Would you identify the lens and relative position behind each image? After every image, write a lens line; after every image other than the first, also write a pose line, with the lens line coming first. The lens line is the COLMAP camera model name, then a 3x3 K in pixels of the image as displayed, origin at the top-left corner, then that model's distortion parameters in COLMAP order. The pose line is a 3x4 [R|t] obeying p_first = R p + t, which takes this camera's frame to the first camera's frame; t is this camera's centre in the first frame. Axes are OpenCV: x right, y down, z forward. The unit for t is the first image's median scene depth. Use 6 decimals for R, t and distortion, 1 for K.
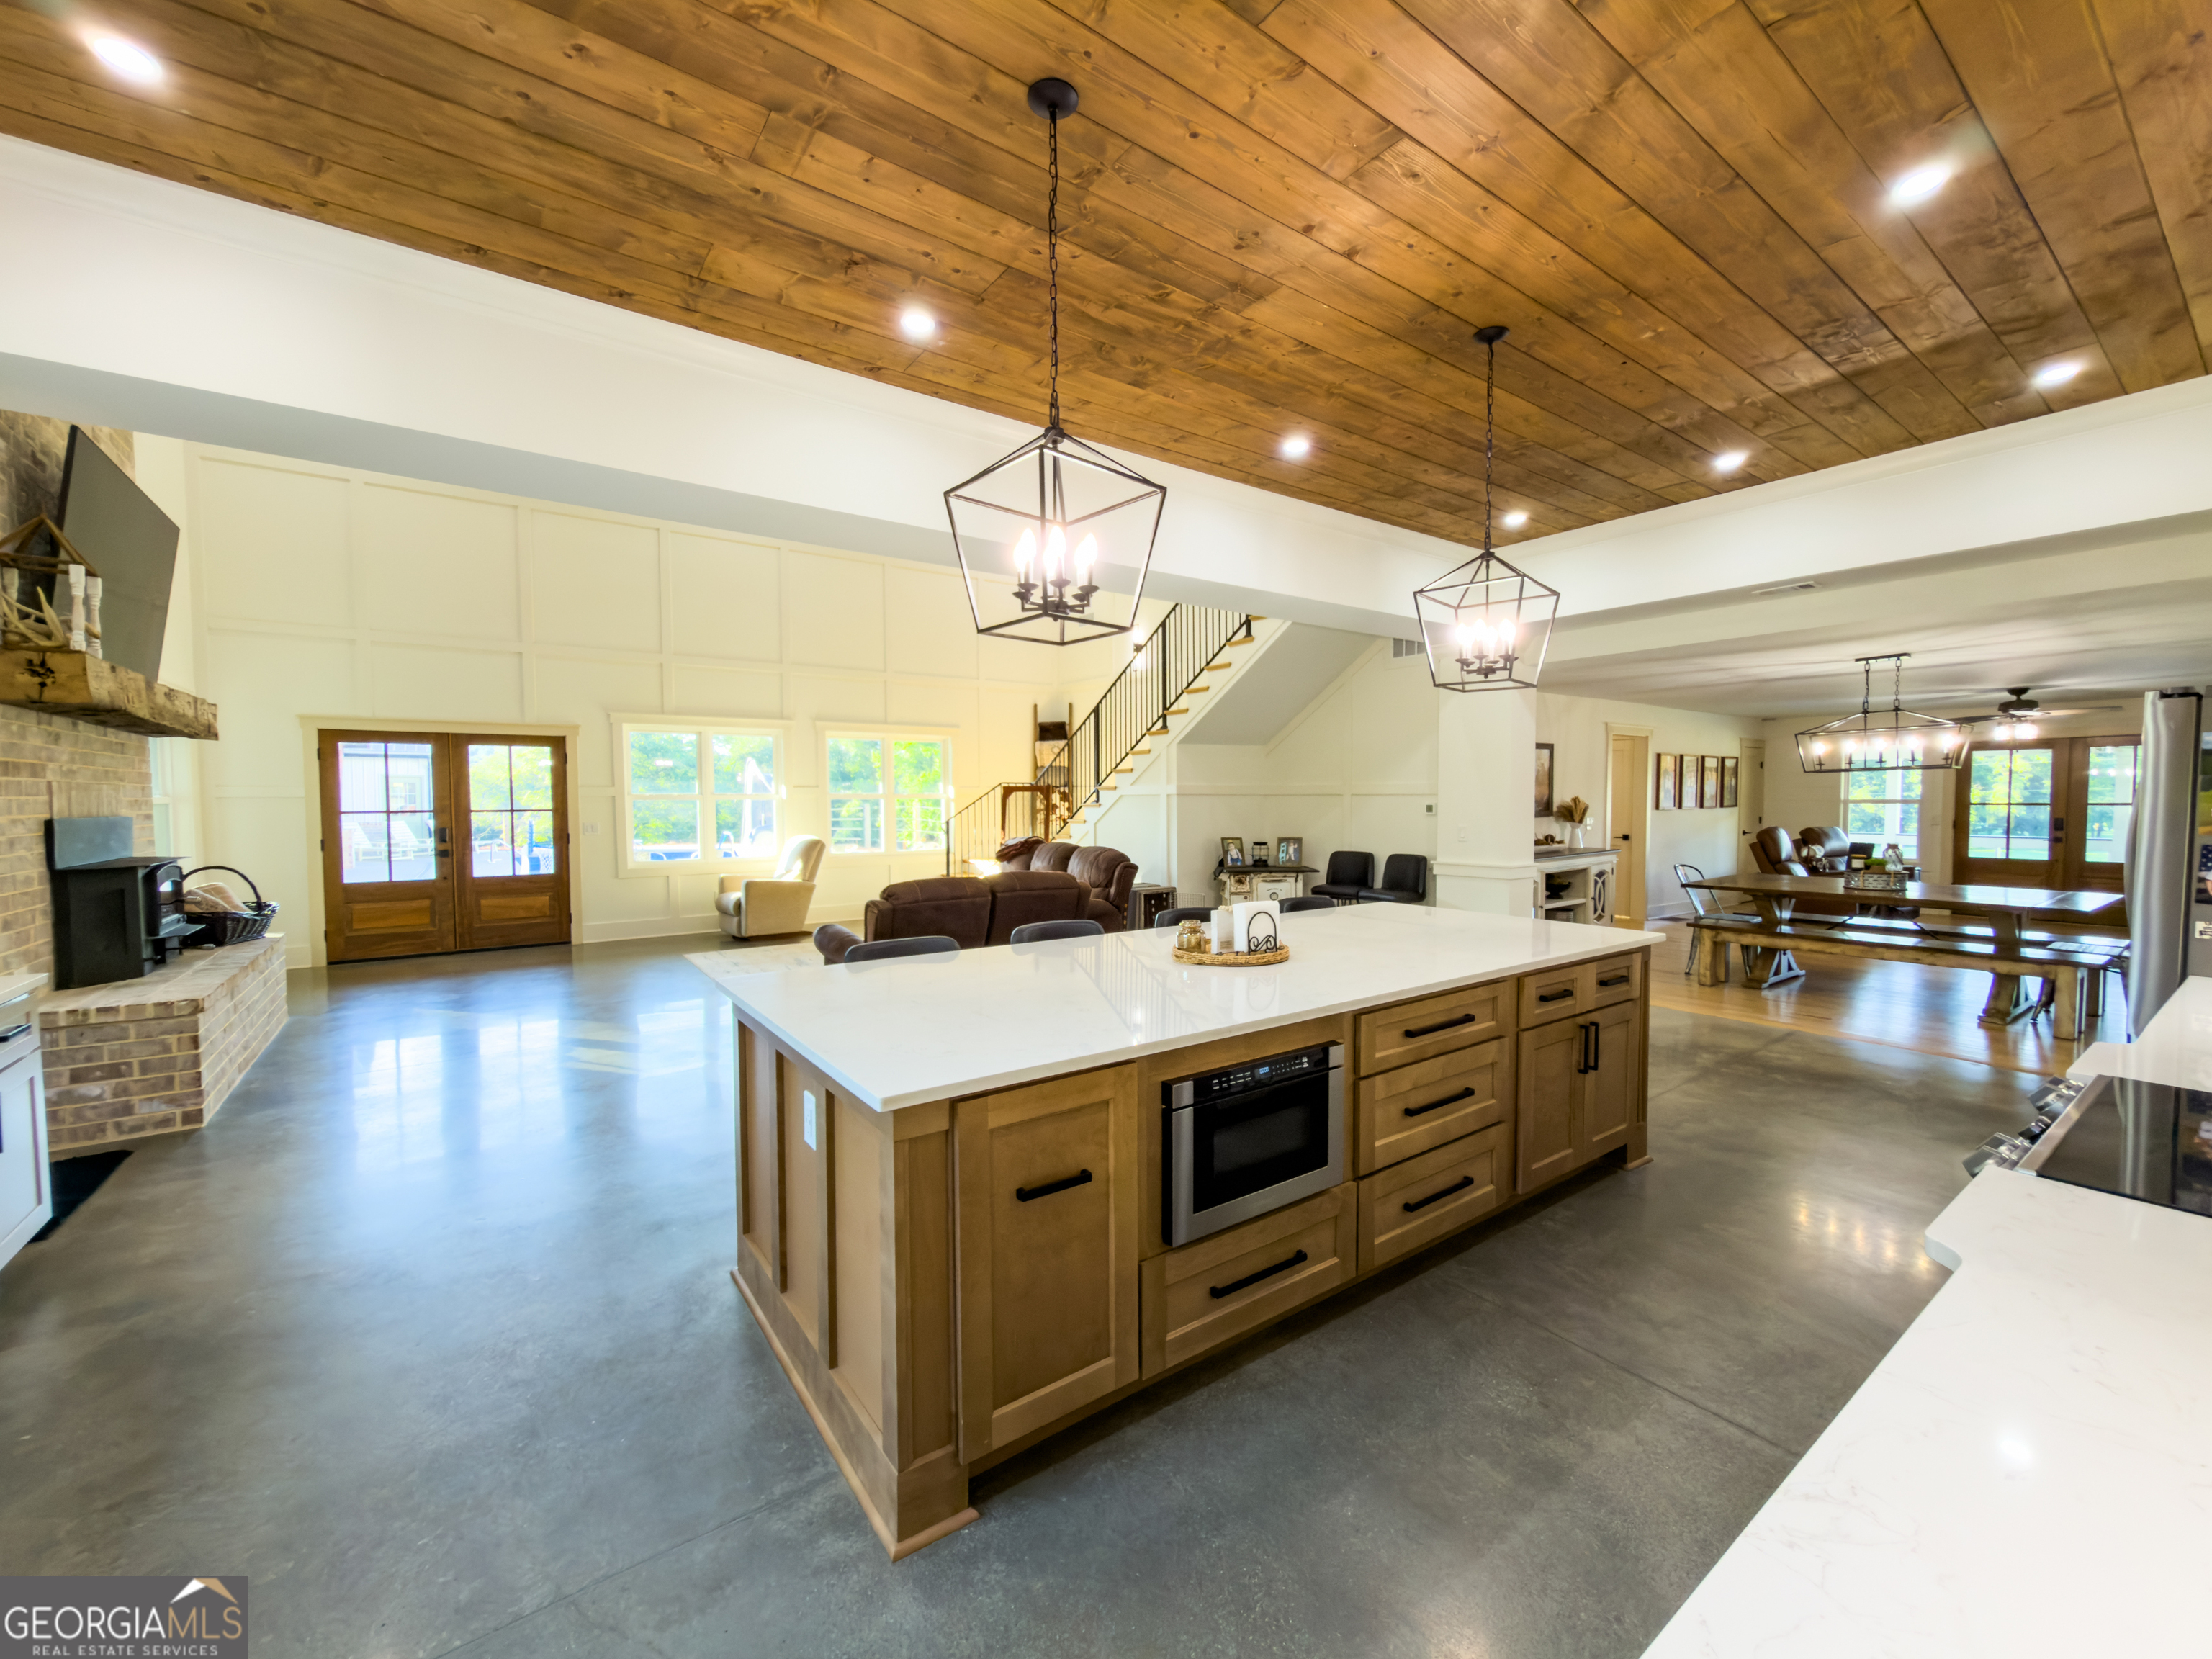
lens RADIAL K [[894.8, 0, 1094.8], [0, 894.8, 833.0], [0, 0, 1]] dist [-0.006487, -0.000479]
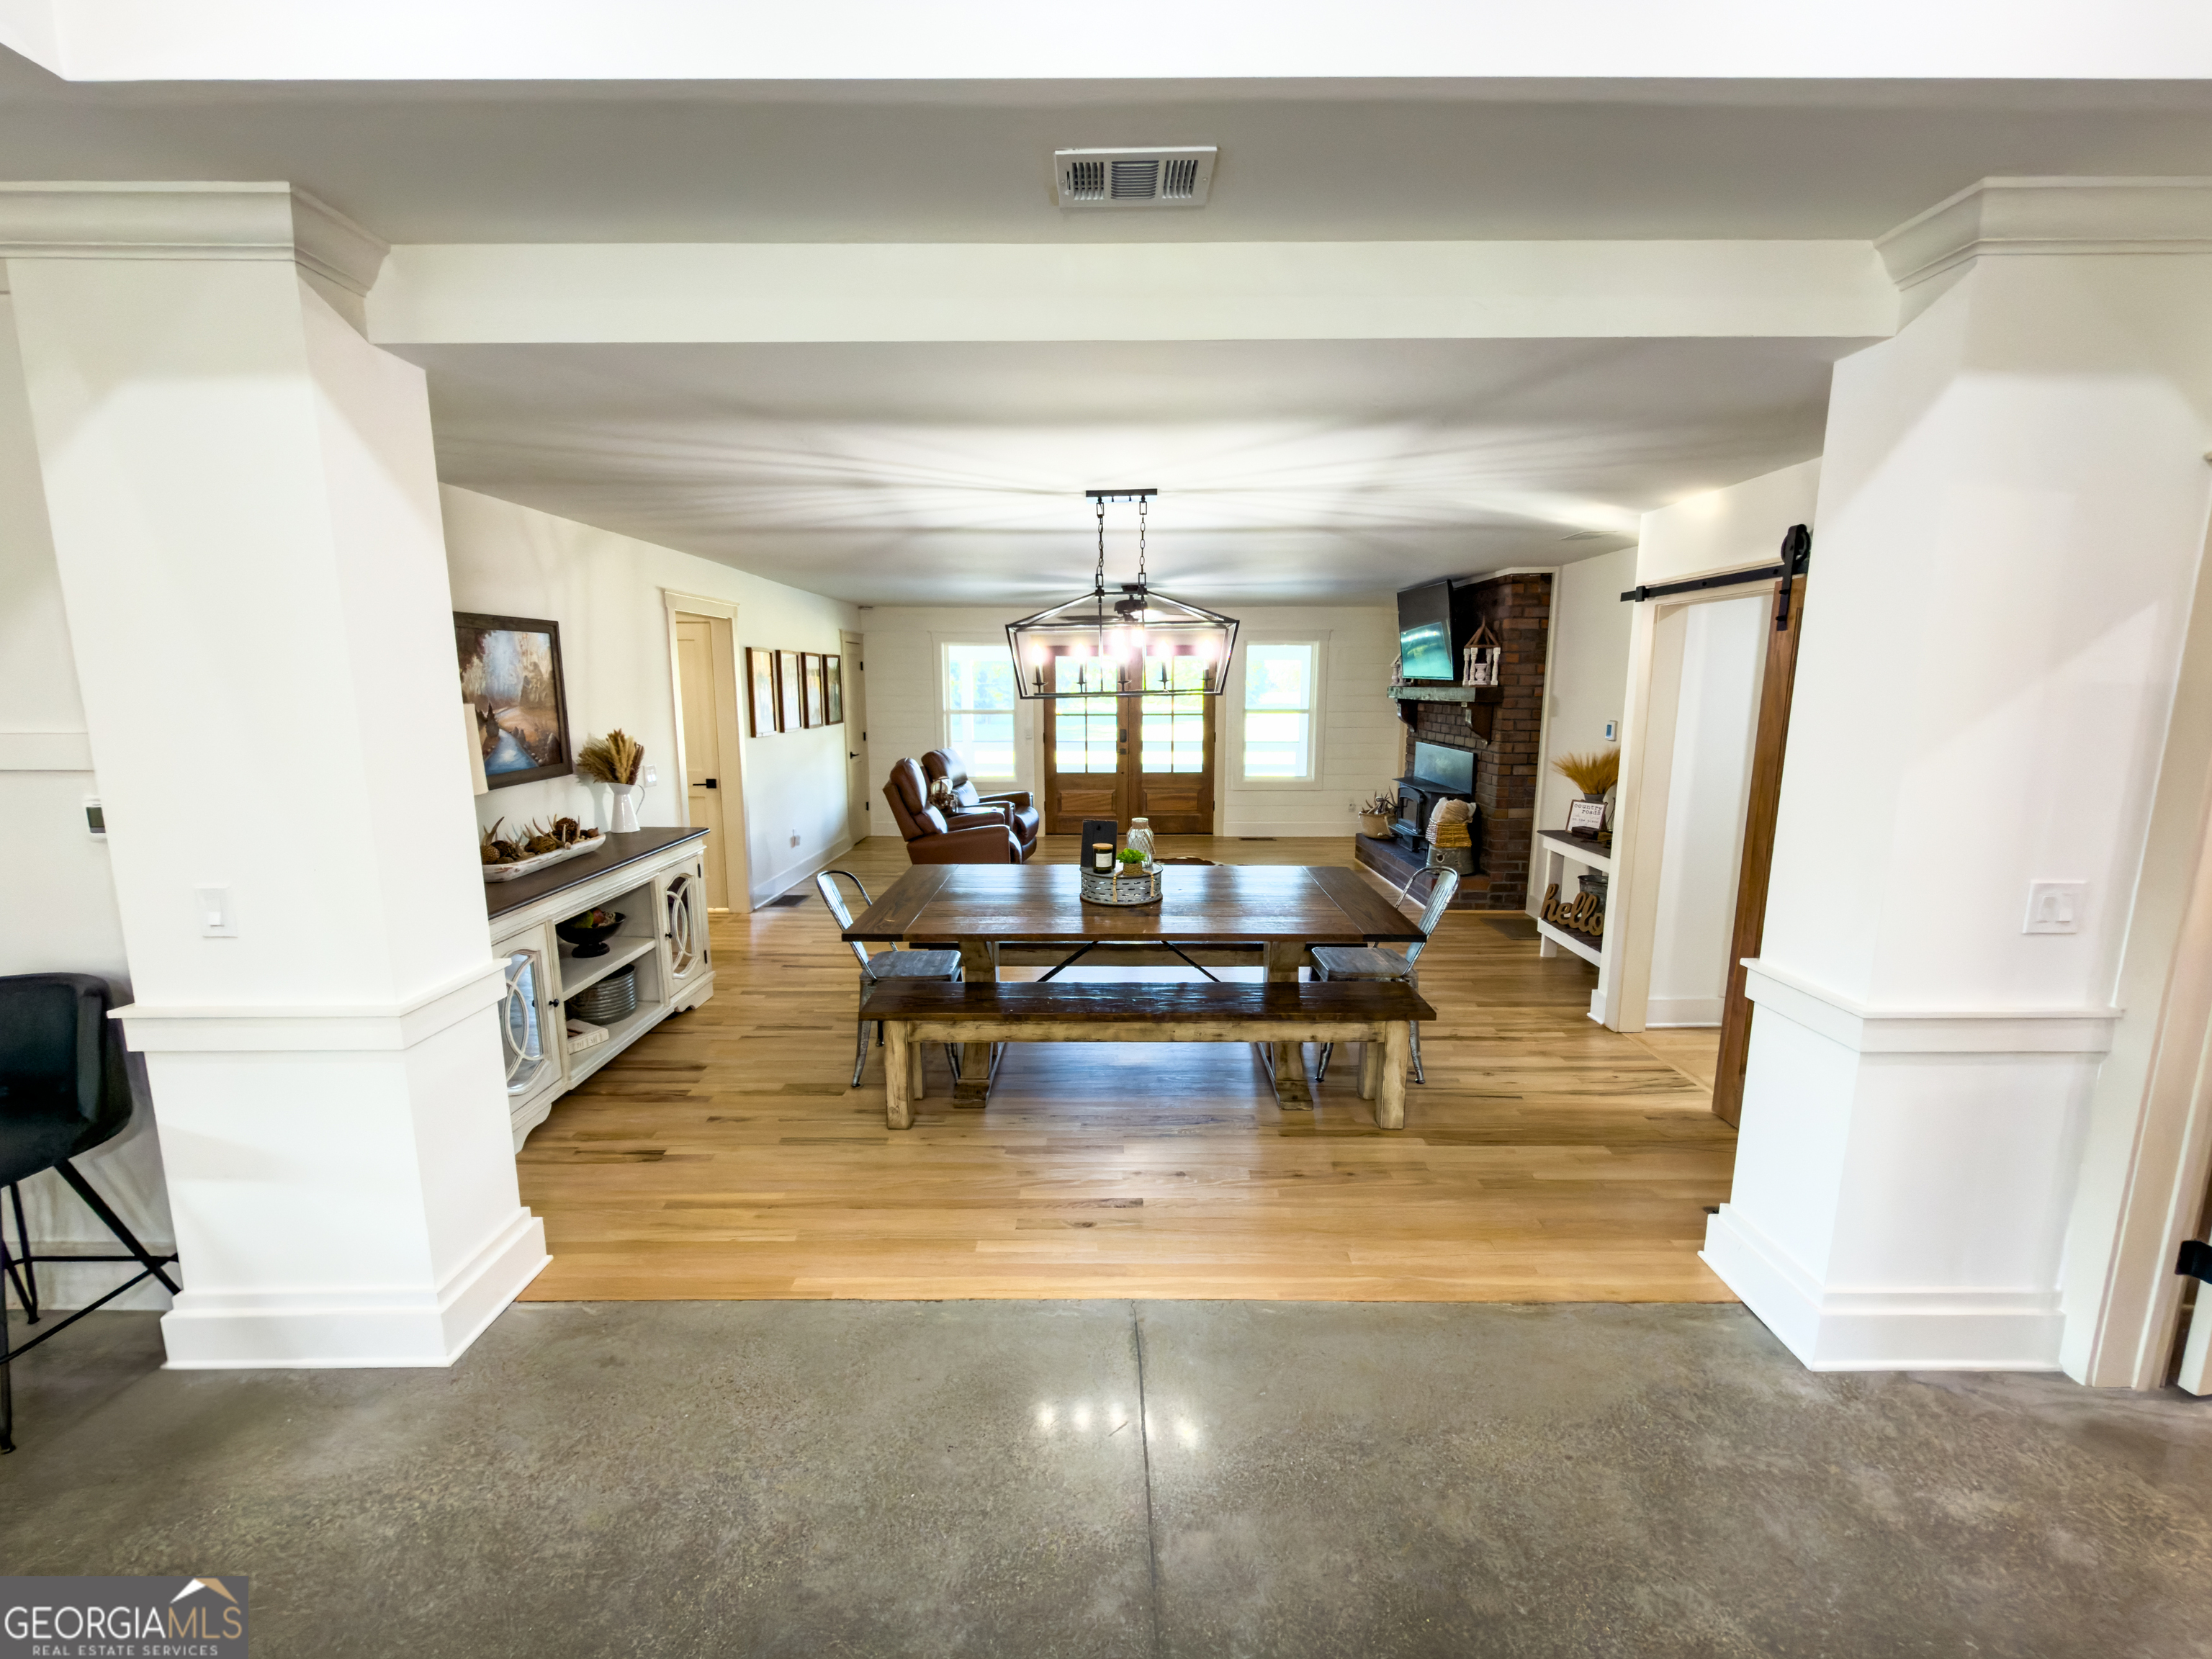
lens RADIAL K [[894.8, 0, 1098.2], [0, 894.8, 825.8], [0, 0, 1]] dist [-0.006487, -0.000479]
pose [[0.574535, -0.126301, 0.808677, 0.279638], [0.031358, 0.990694, 0.132450, -0.045723], [-0.817879, -0.050739, 0.573148, 0.484792]]
